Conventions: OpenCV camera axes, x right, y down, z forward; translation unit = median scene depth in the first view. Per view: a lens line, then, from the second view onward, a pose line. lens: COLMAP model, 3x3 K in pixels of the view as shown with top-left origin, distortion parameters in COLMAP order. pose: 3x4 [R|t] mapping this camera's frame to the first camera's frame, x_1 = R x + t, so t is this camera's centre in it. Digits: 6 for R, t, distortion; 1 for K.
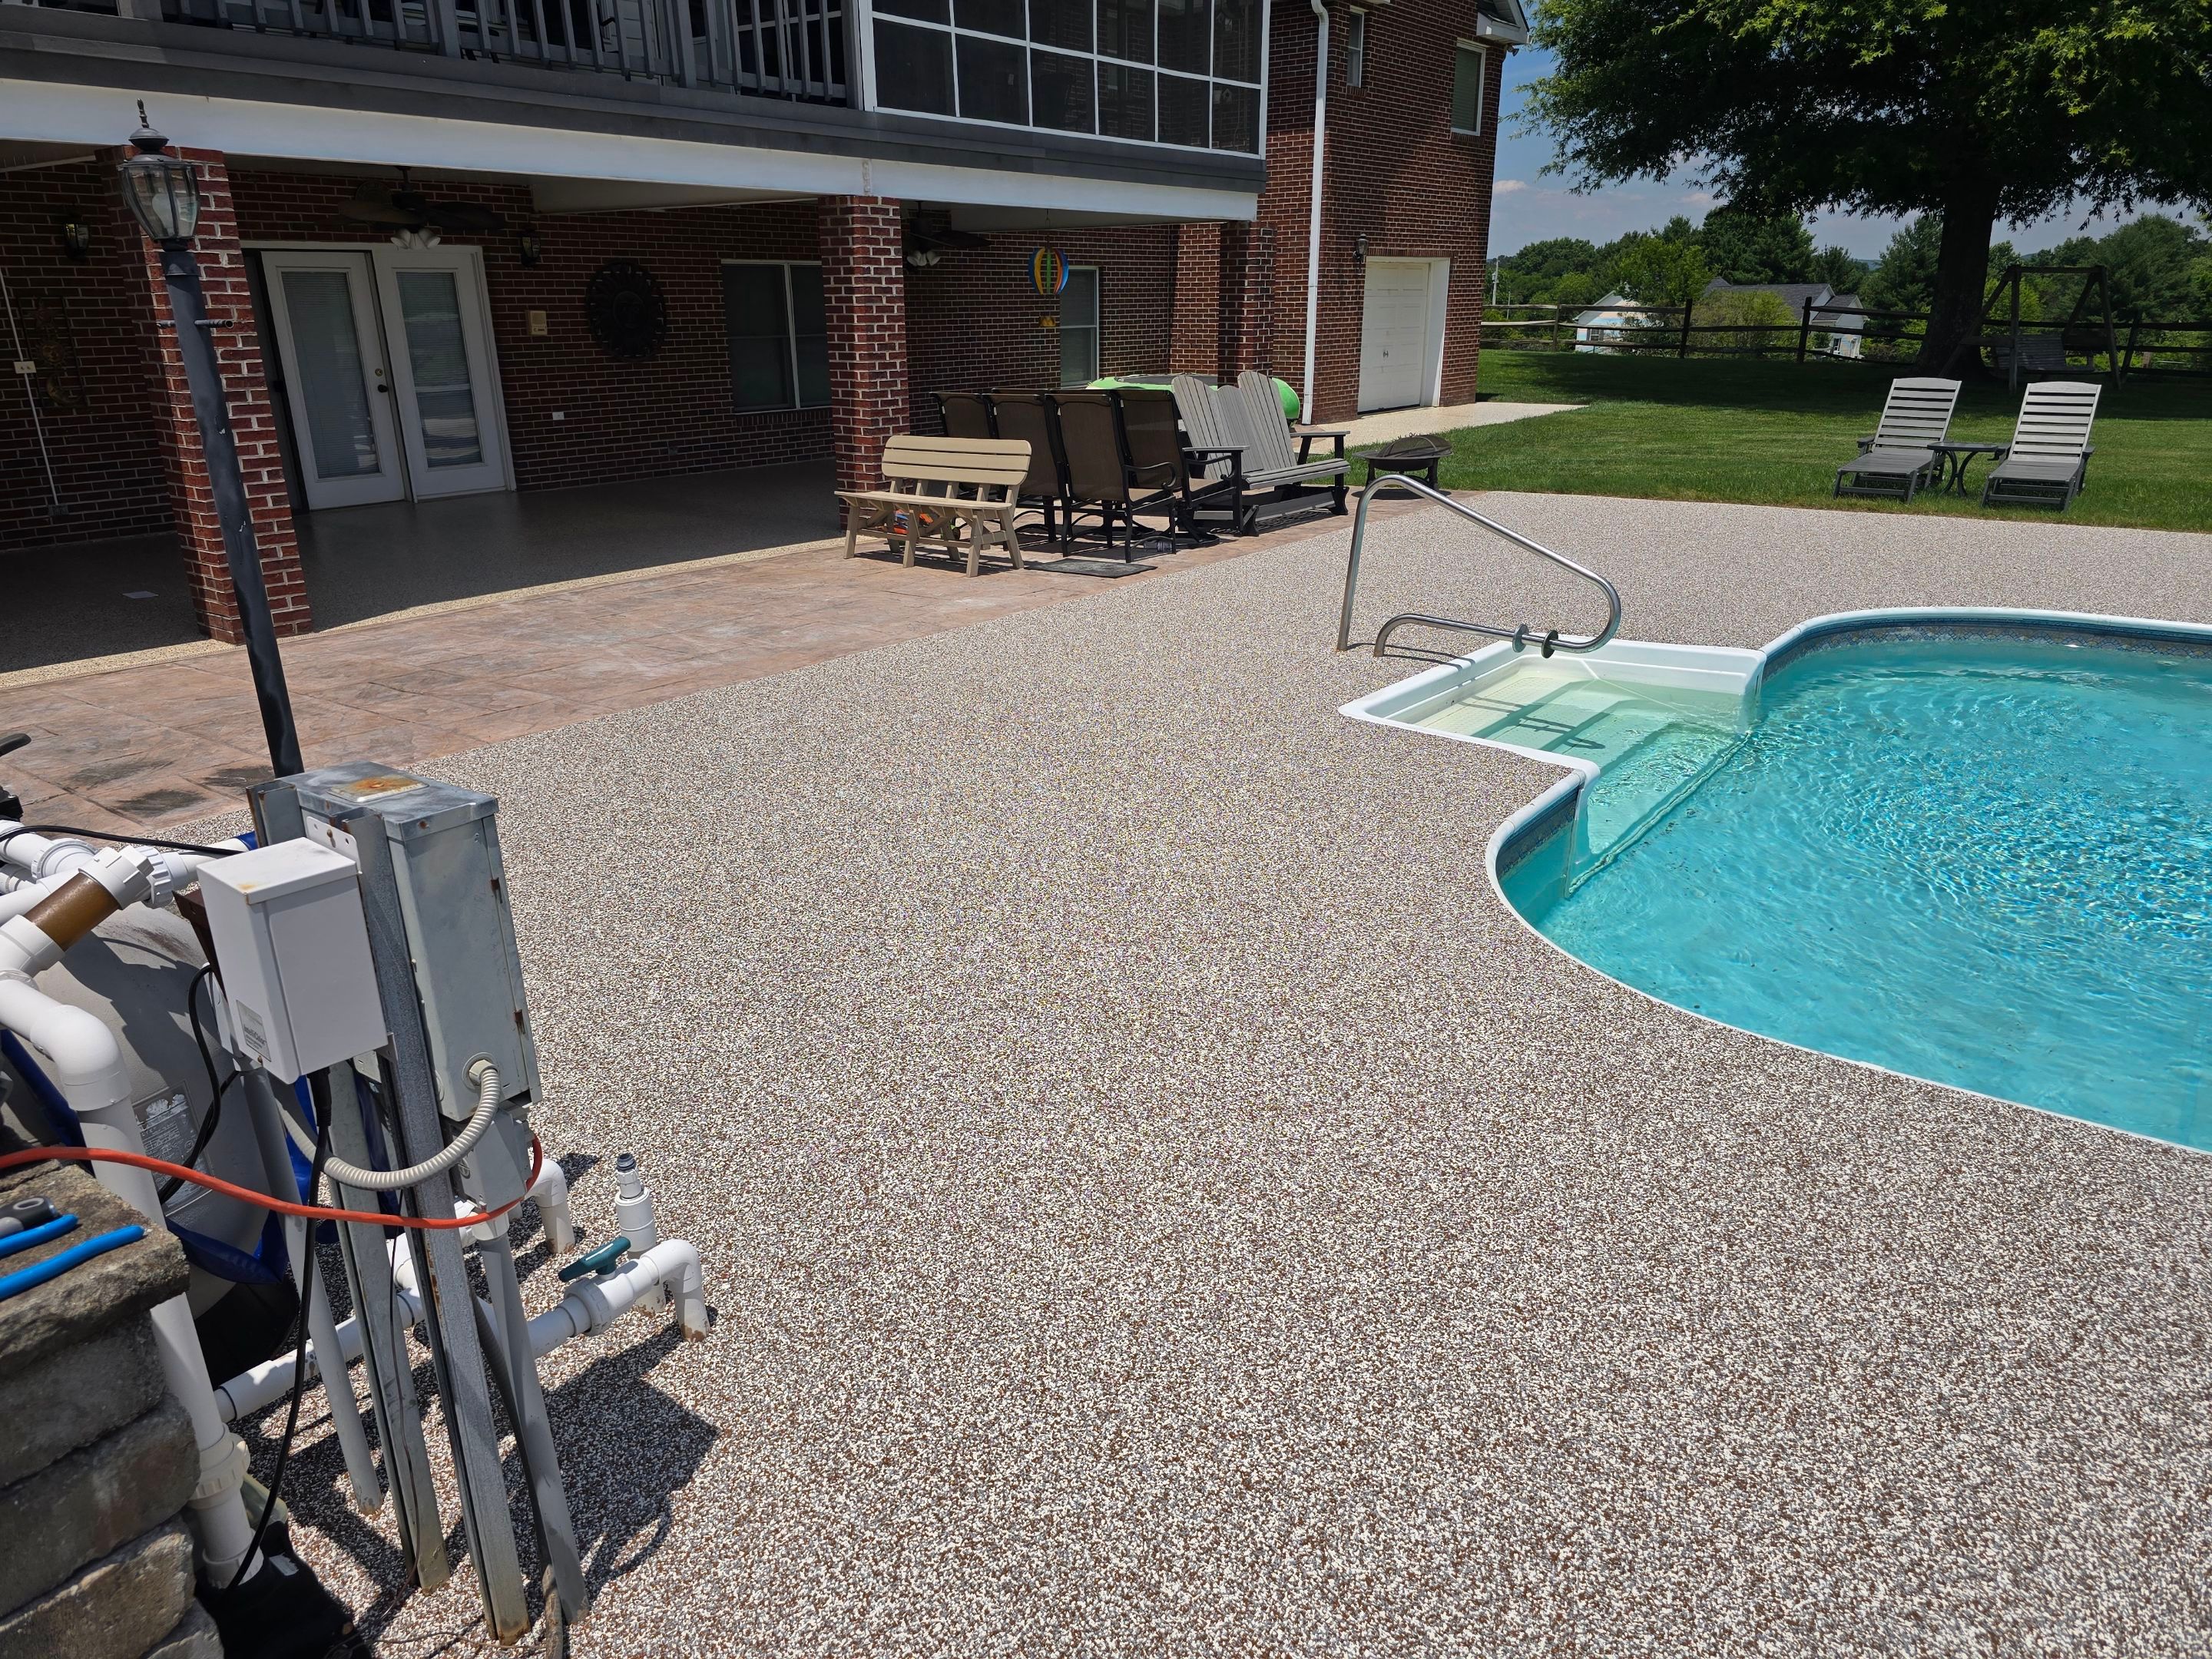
lens RADIAL K [[1491.1, 0, 1100.5], [0, 1491.1, 838.0], [0, 0, 1]] dist [0.063794, -0.058876]
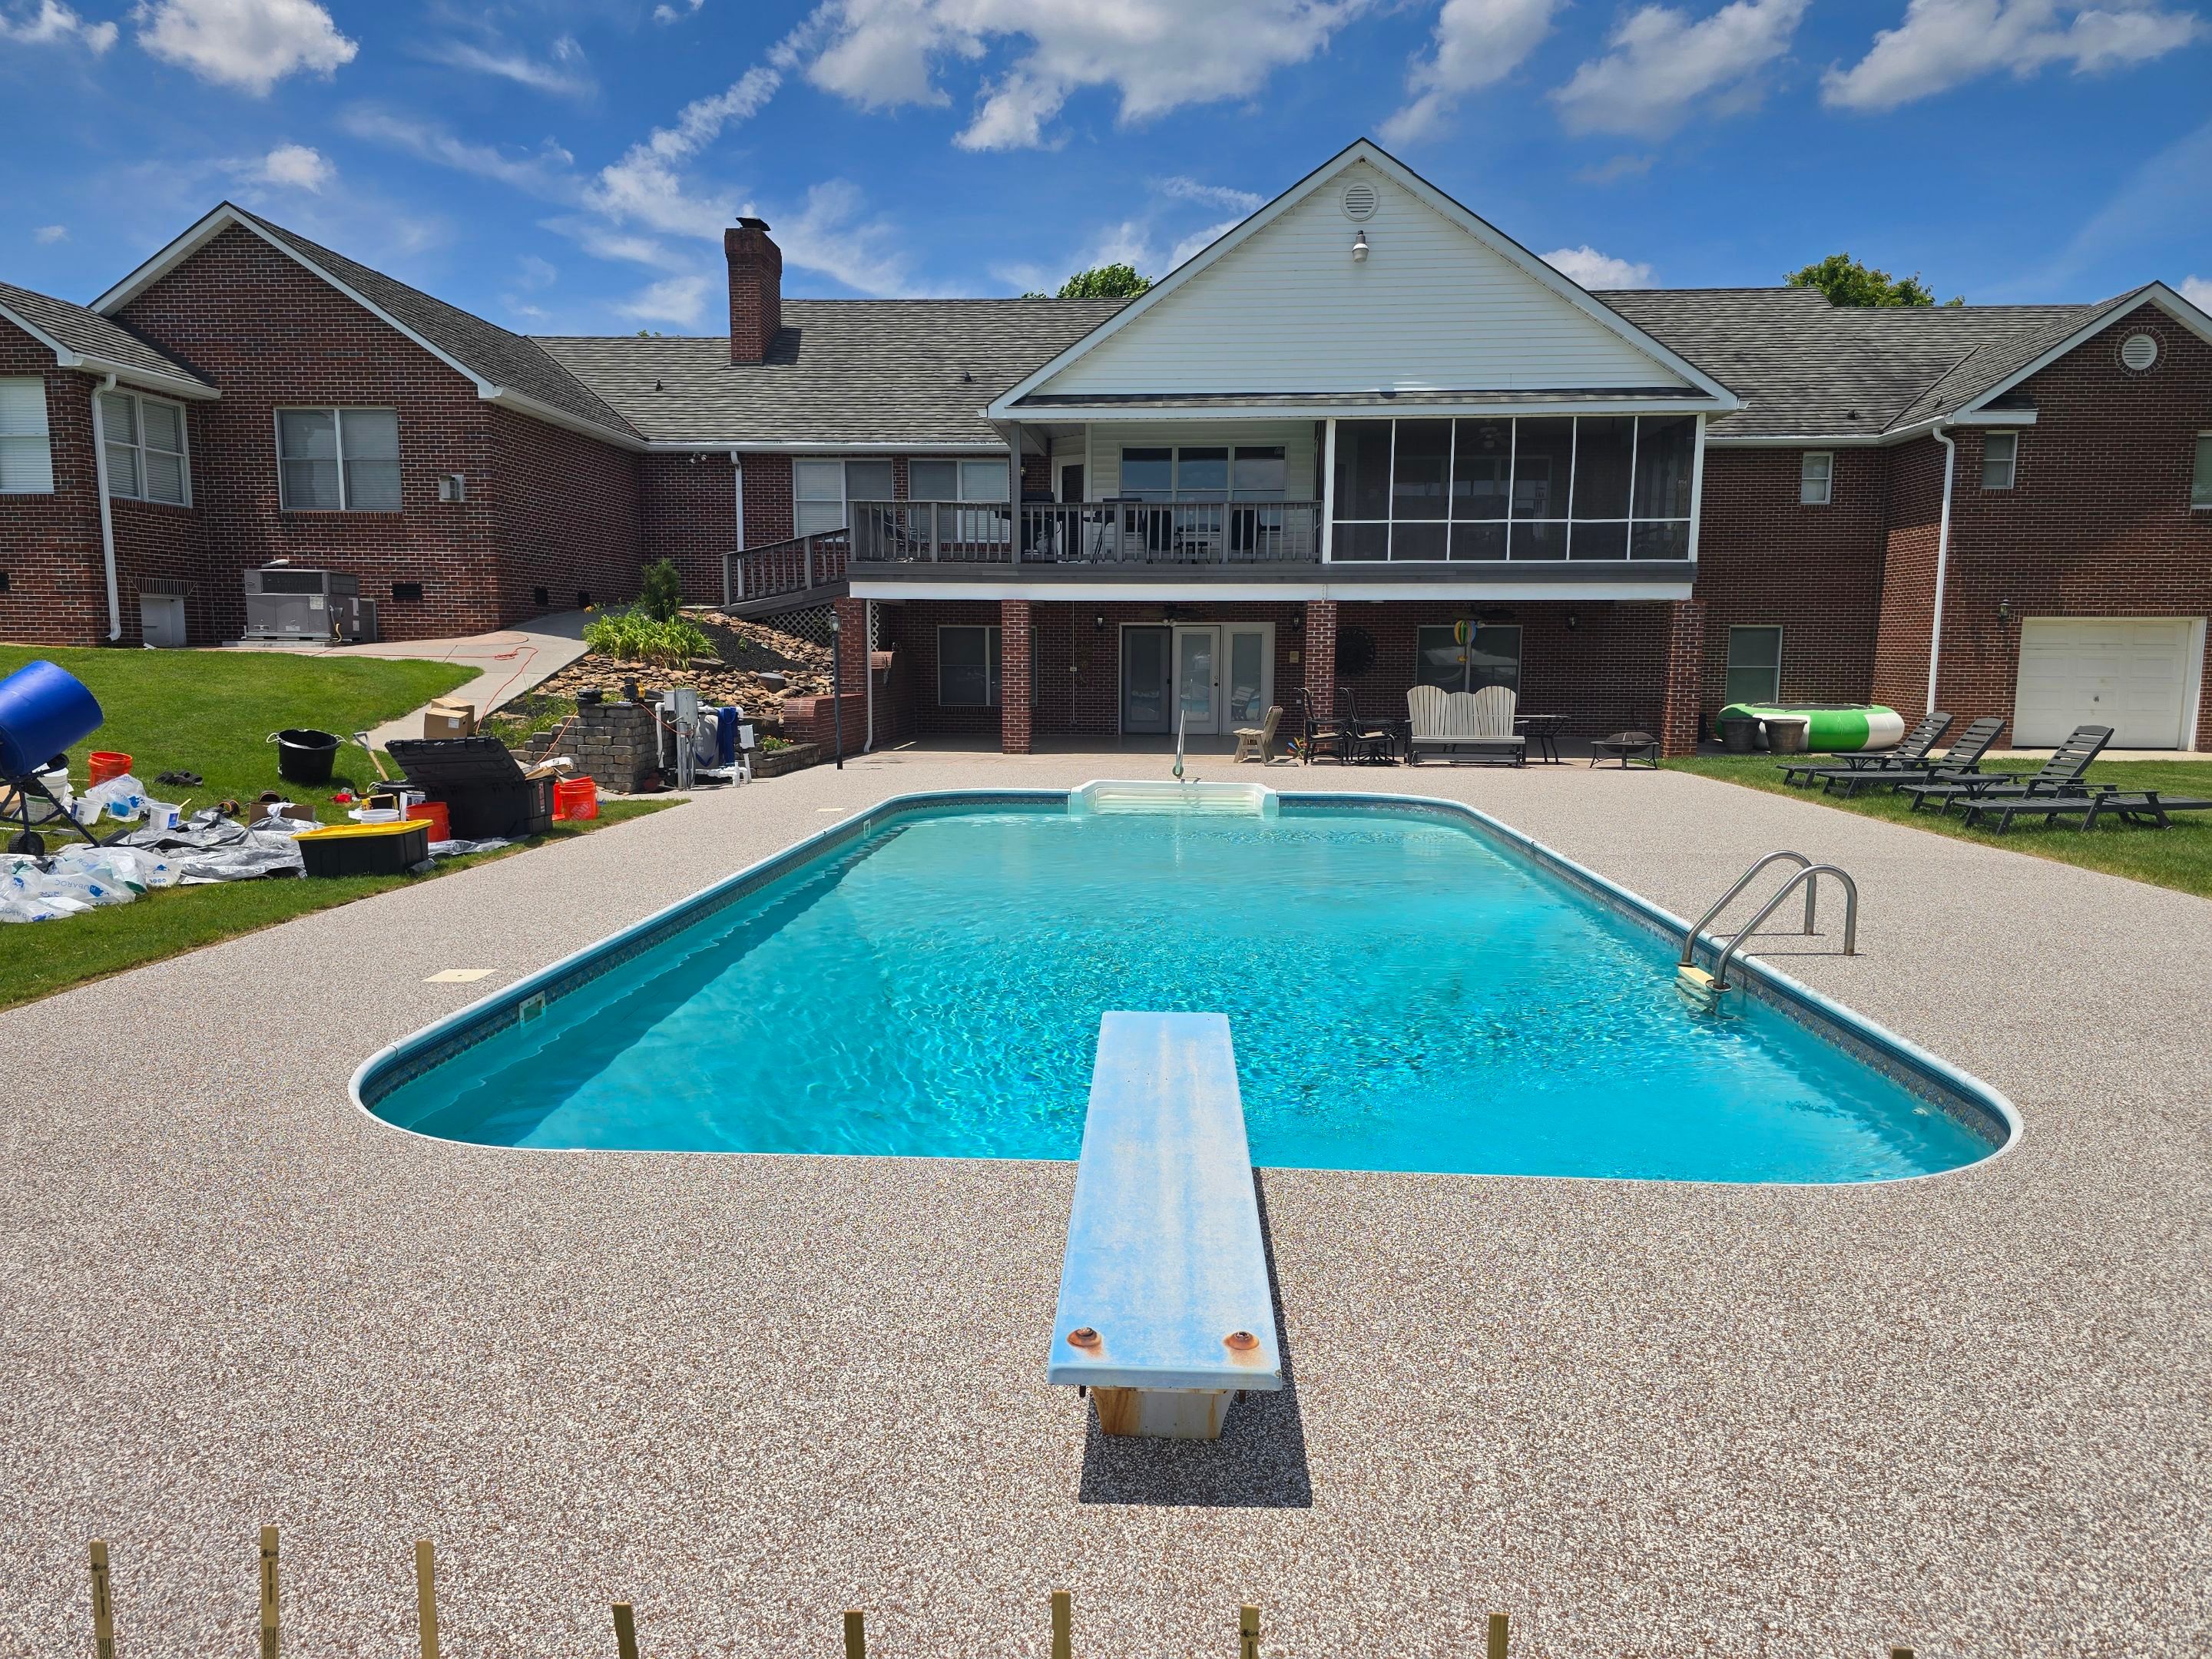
lens RADIAL K [[1491.1, 0, 1100.5], [0, 1491.1, 838.0], [0, 0, 1]] dist [0.063794, -0.058876]
pose [[0.541687, 0.117995, -0.832257, 1.195687], [-0.293529, 0.954323, -0.055746, 0.079424], [0.787665, 0.274489, 0.551580, -0.247580]]
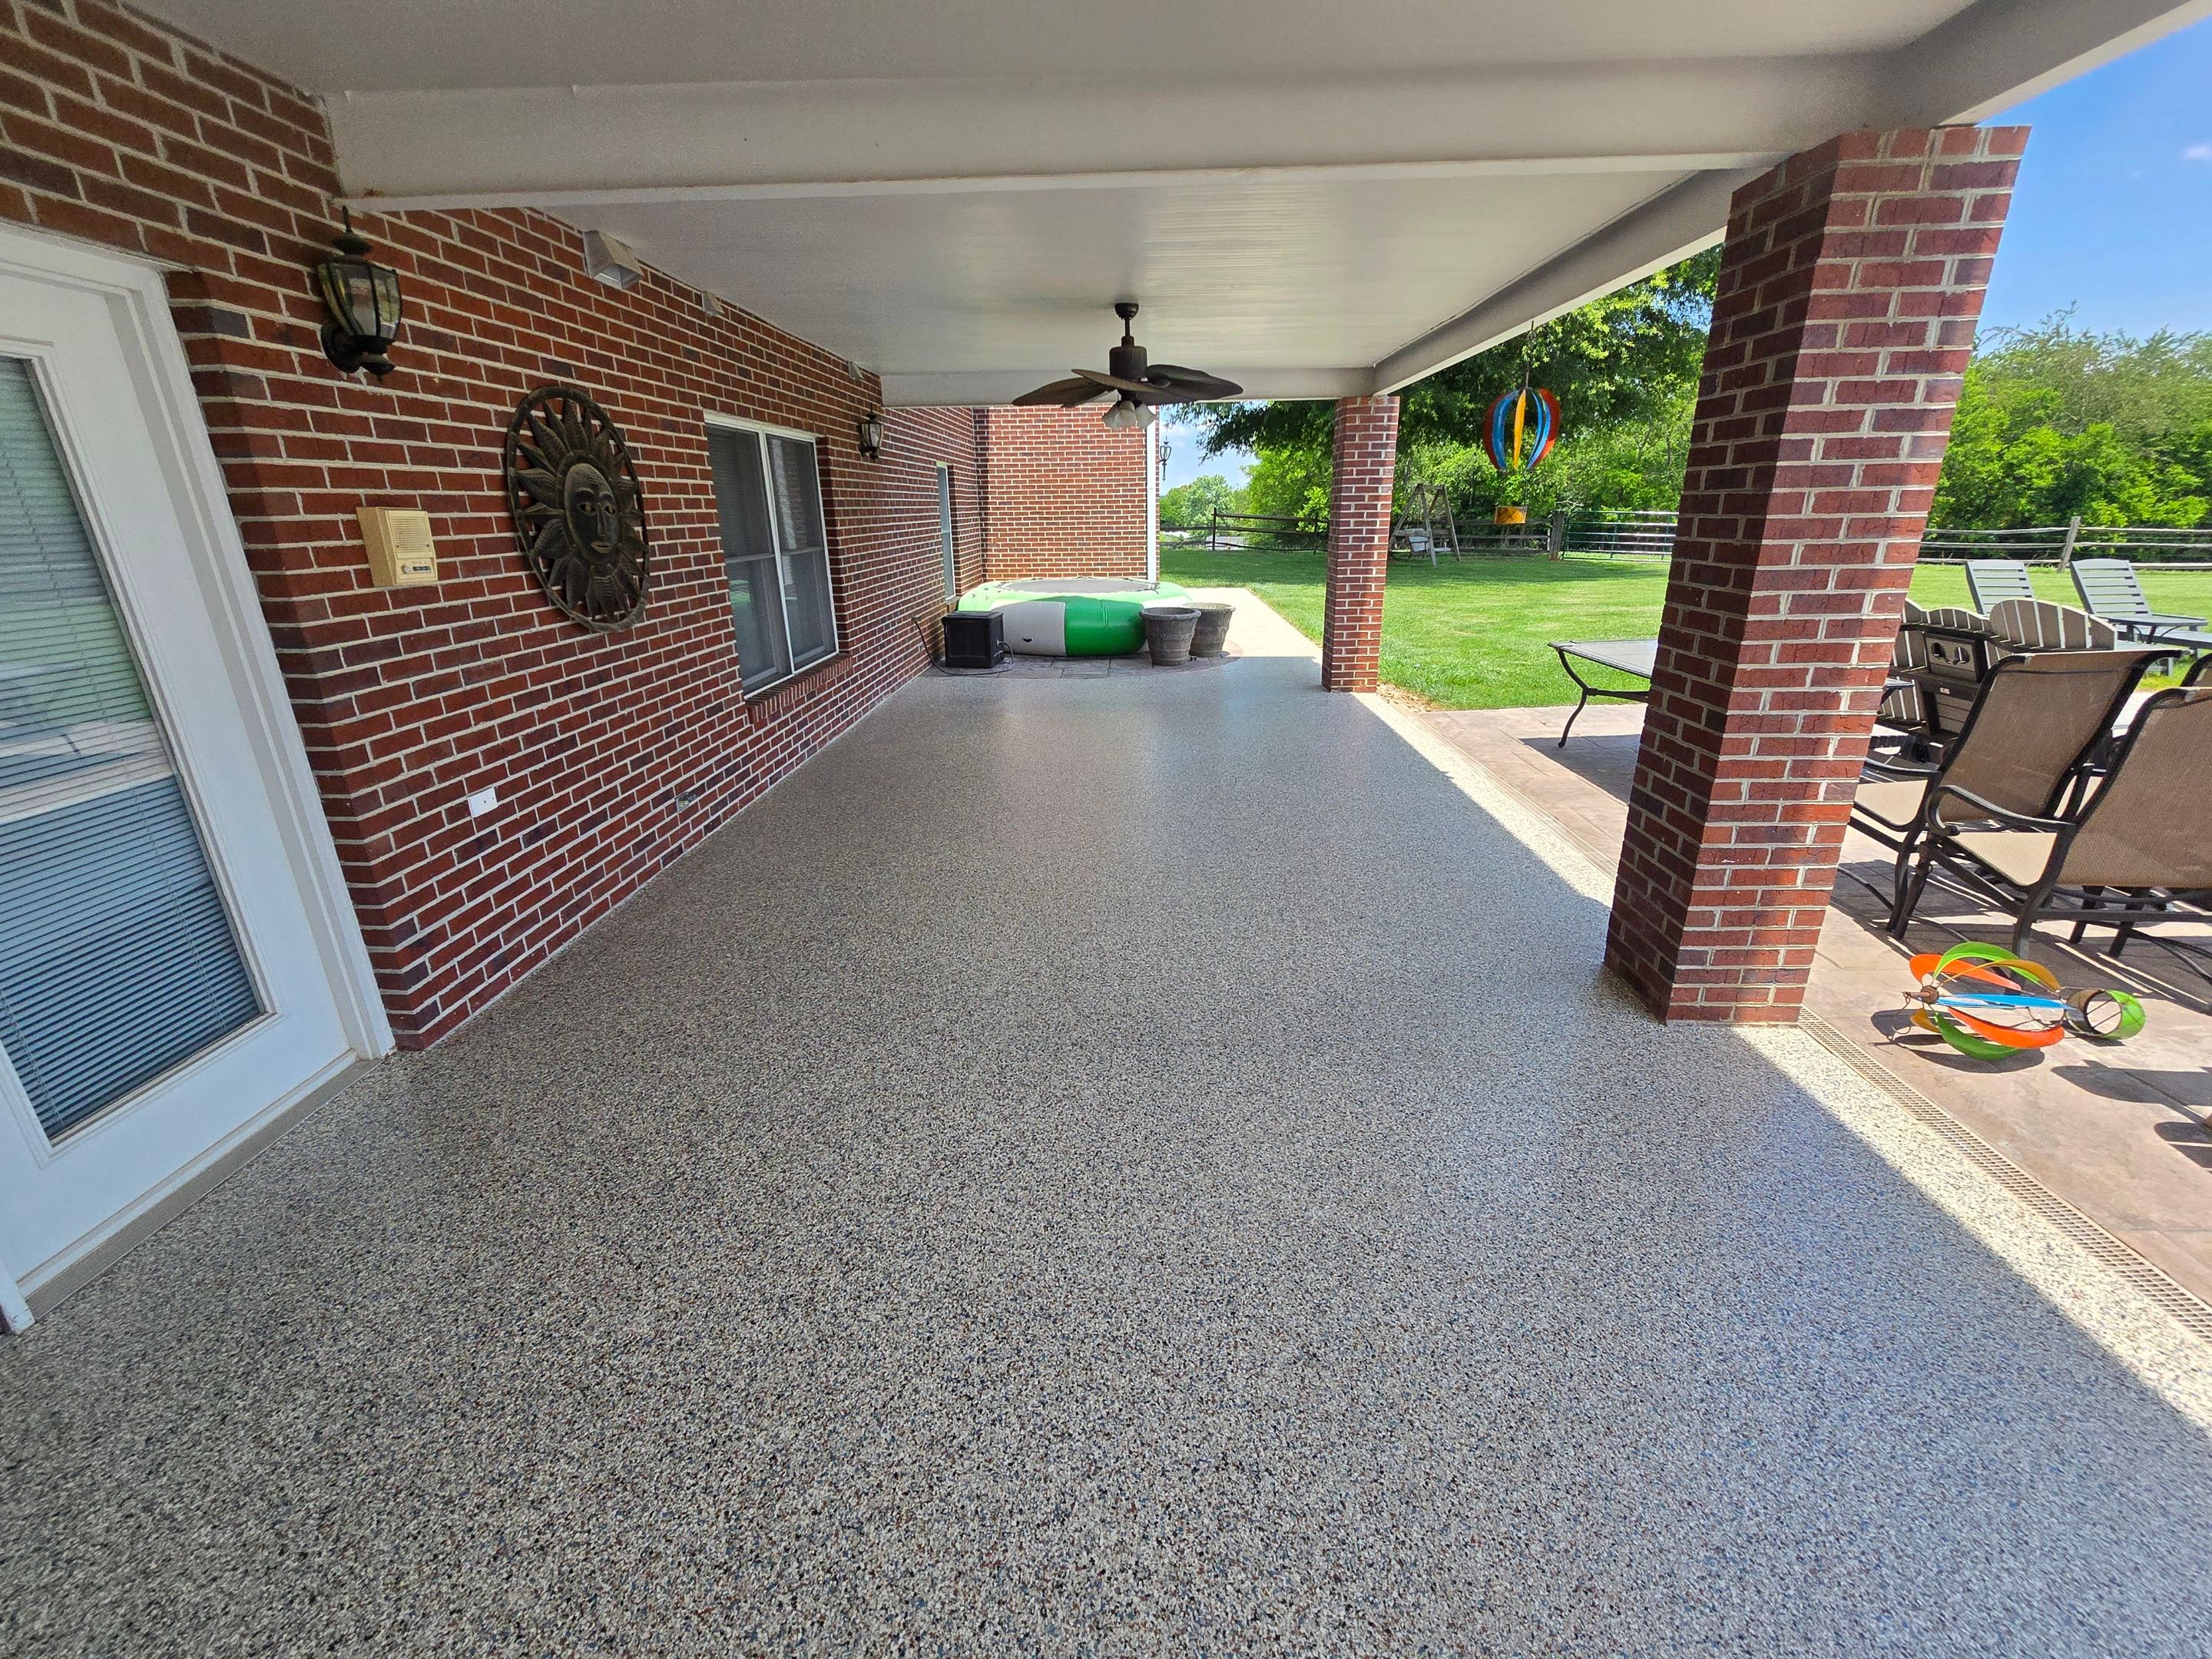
lens RADIAL K [[906.8, 0, 1114.5], [0, 906.8, 811.6], [0, 0, 1]] dist [-0.002384, -0.000130]
pose [[0.818161, -0.189041, 0.543024, -0.369519], [0.204352, 0.978351, 0.032698, -0.265303], [-0.537450, 0.084216, 0.839080, 0.772130]]
